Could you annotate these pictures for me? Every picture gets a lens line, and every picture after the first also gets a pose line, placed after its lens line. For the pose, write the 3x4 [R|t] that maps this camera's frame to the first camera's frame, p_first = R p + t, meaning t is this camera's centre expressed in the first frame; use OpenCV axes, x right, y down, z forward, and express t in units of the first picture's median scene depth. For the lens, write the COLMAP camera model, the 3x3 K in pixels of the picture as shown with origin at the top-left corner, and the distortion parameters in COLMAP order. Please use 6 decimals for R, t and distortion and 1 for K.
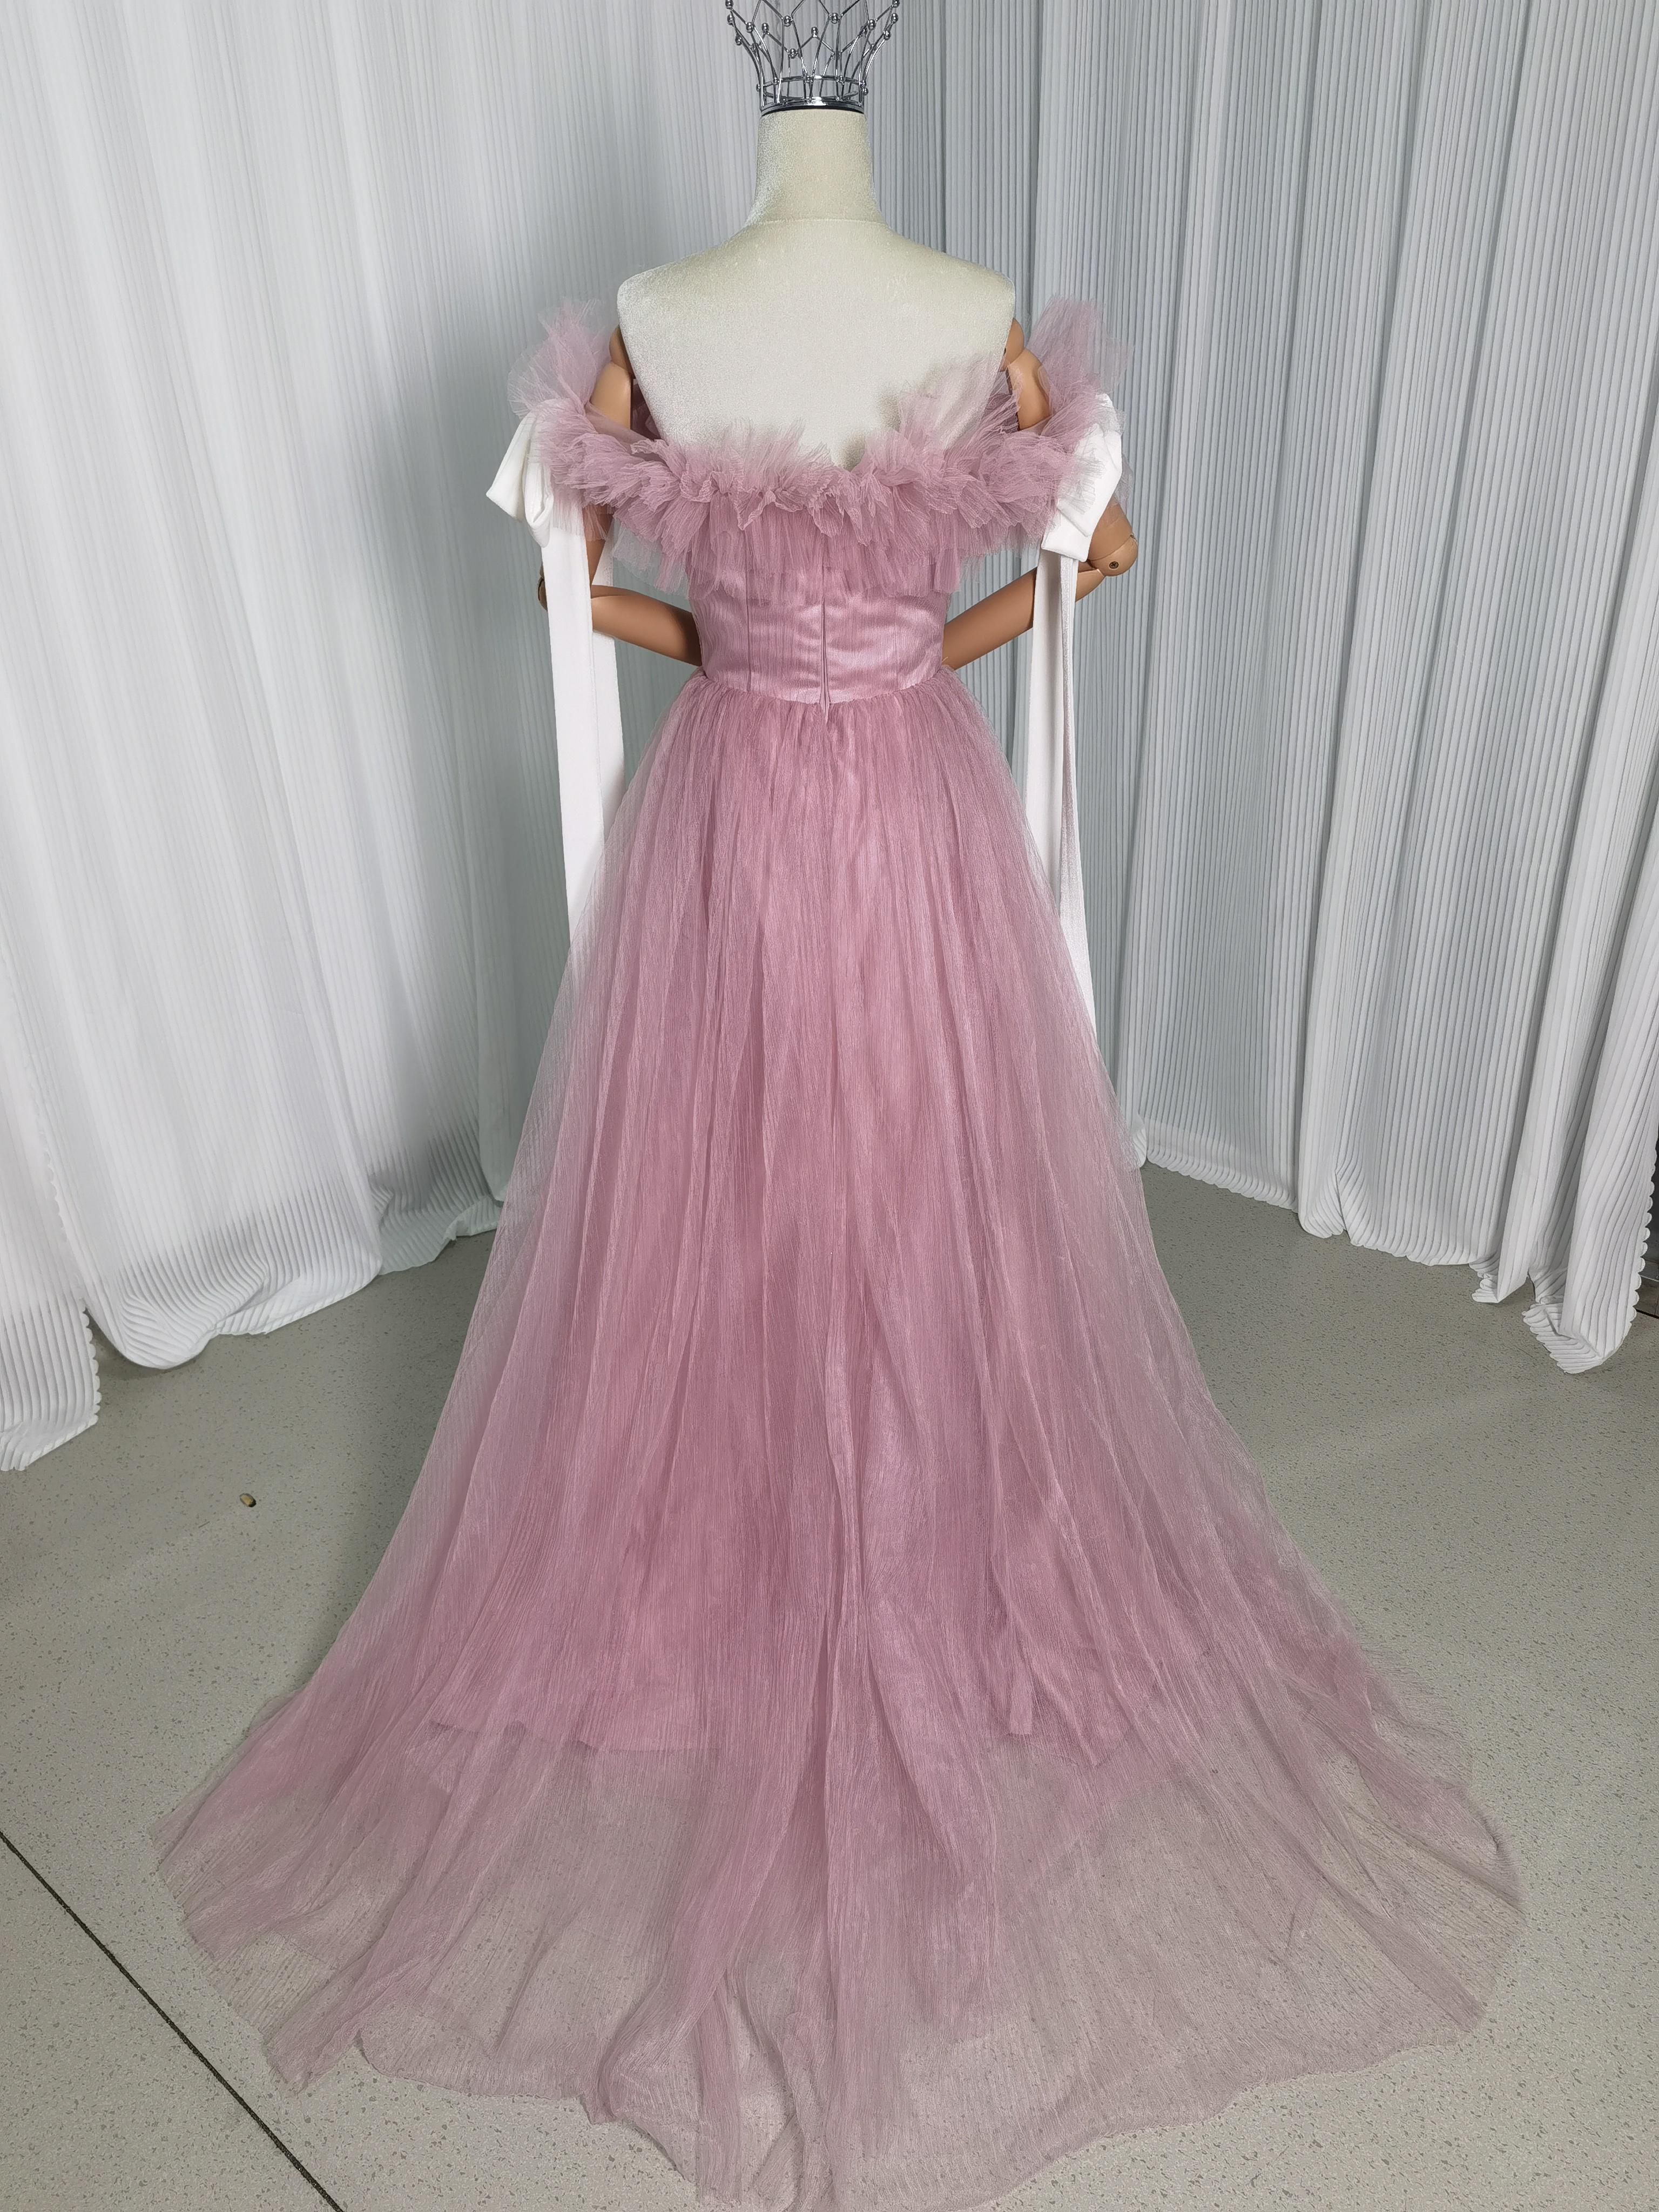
lens RADIAL K [[1724.9, 0, 833.8], [0, 1724.9, 1101.5], [0, 0, 1]] dist [0.067651, -0.039048]
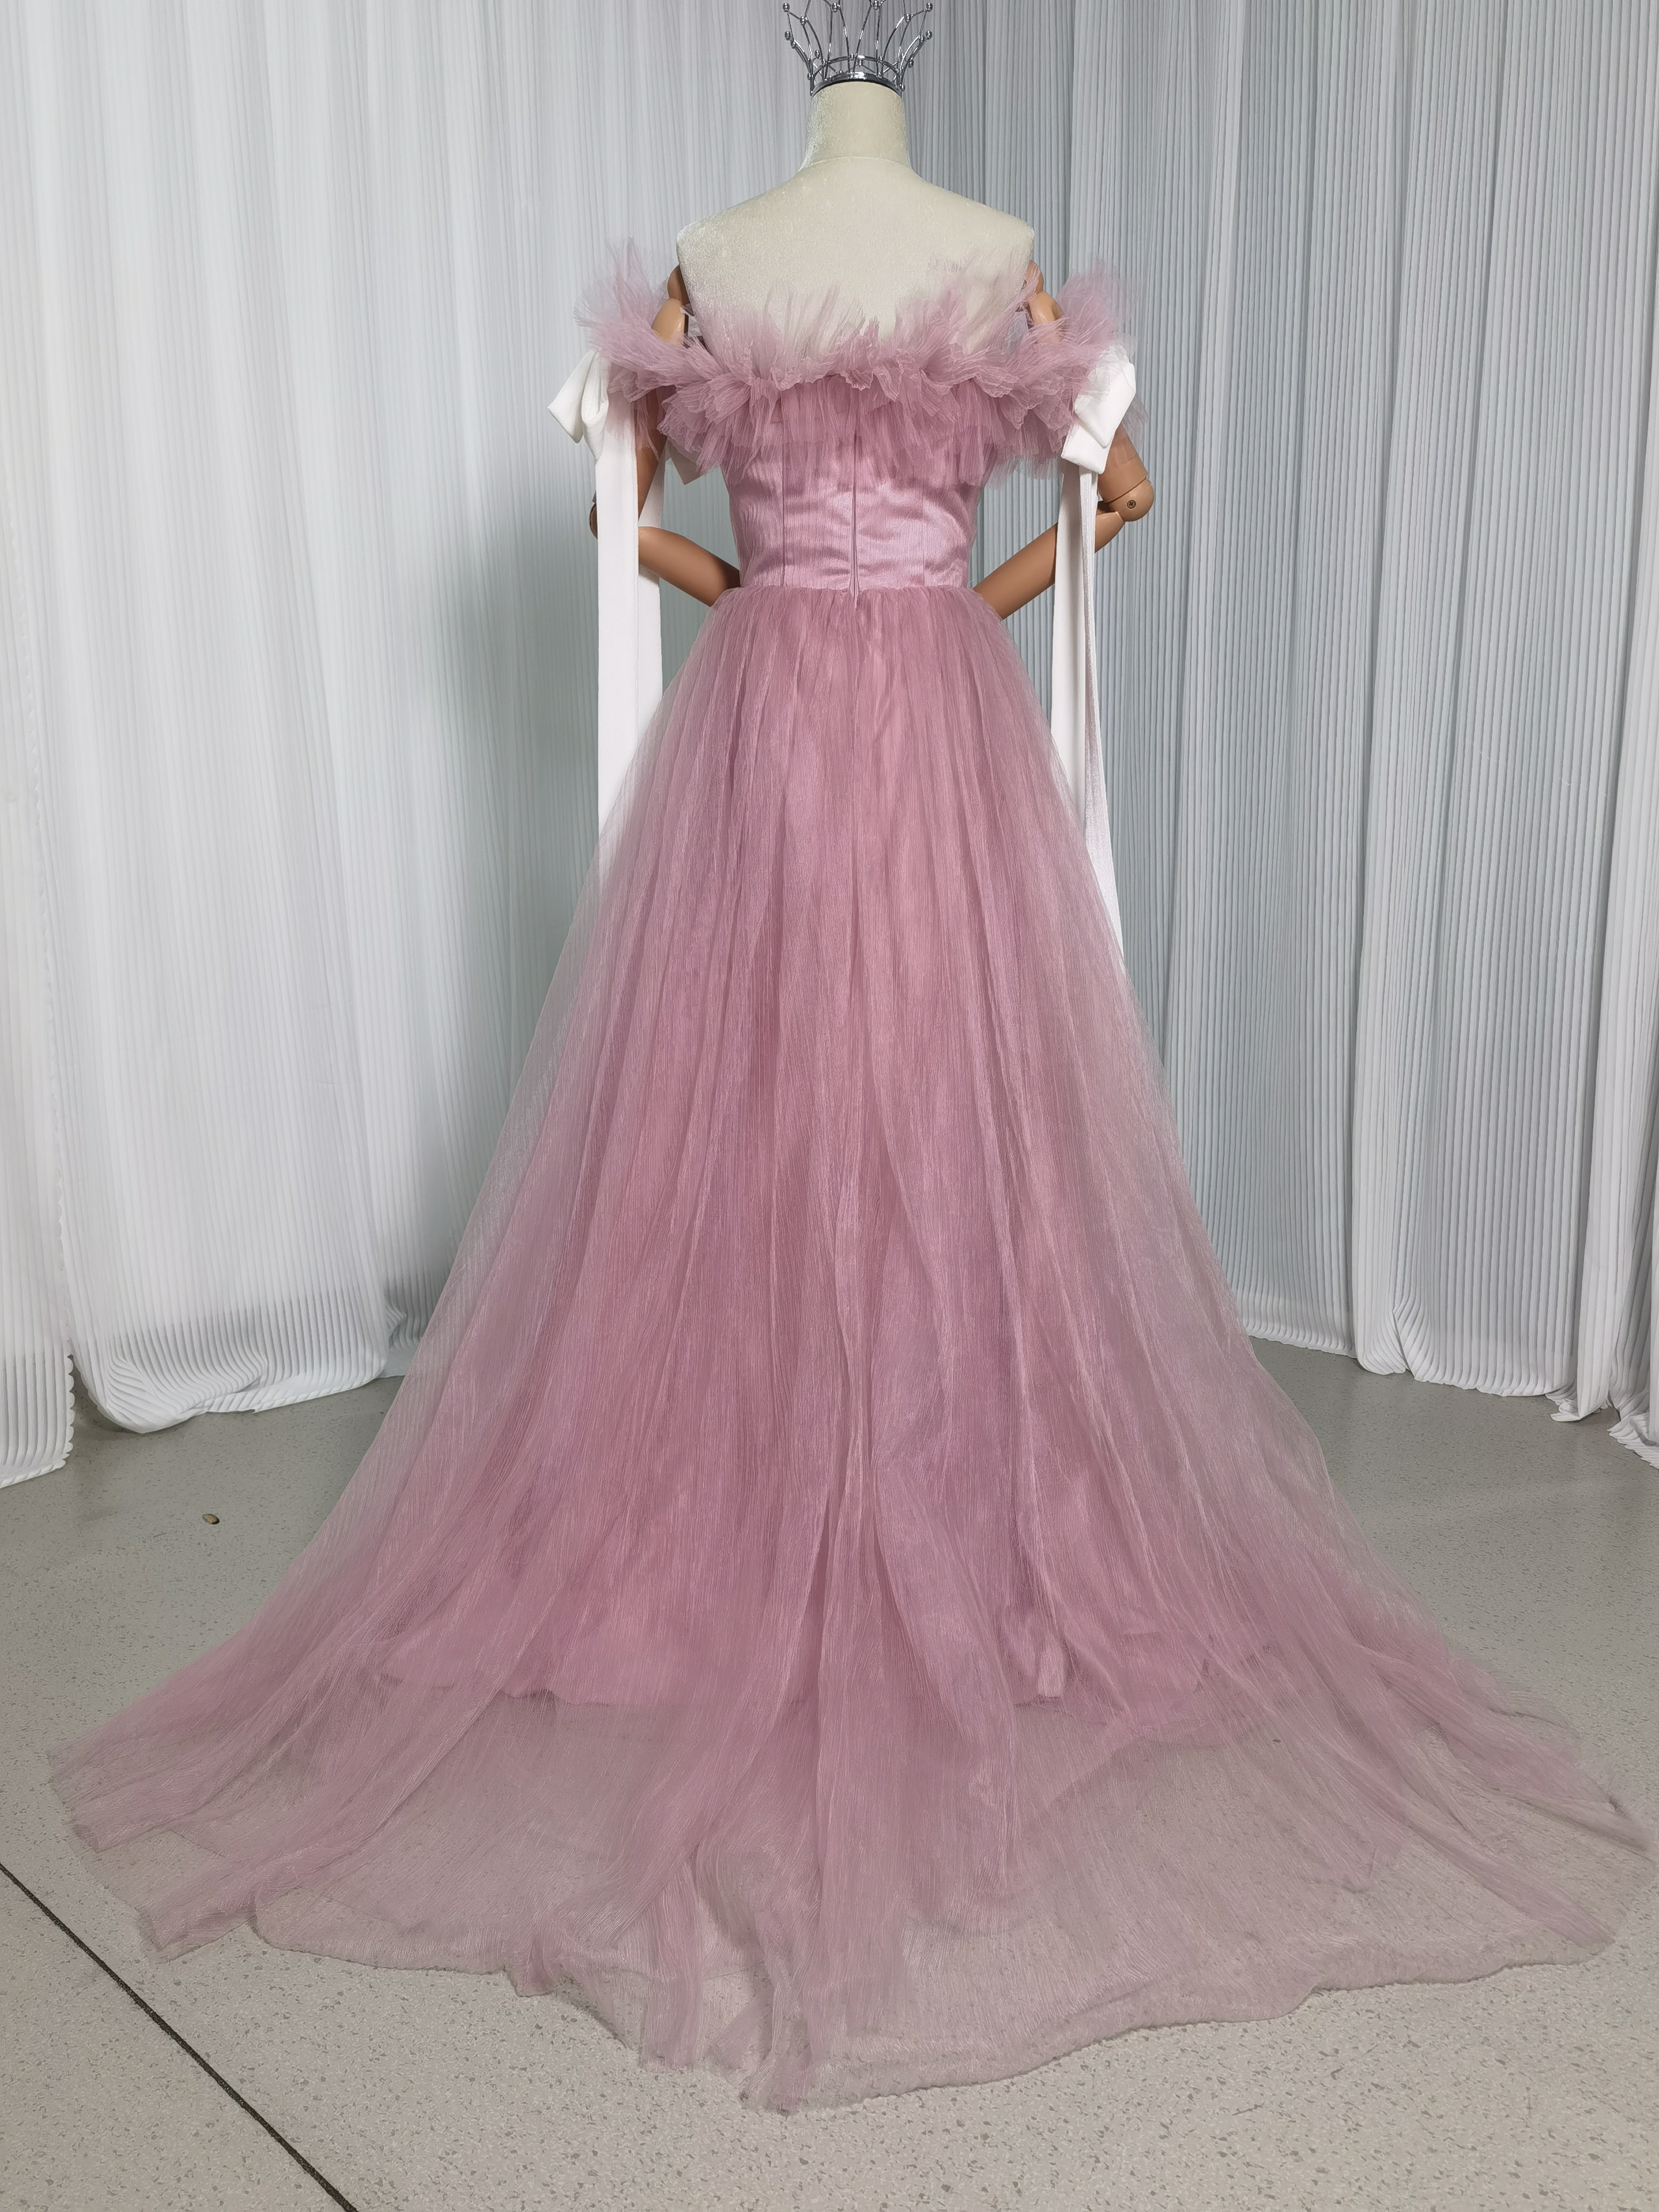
lens RADIAL K [[1724.9, 0, 833.2], [0, 1724.9, 1123.7], [0, 0, 1]] dist [0.067651, -0.039048]
pose [[0.999117, 0.021282, -0.036218, 0.026116], [-0.030904, 0.956361, -0.290549, 0.370101], [0.028454, 0.291412, 0.956174, 0.089735]]
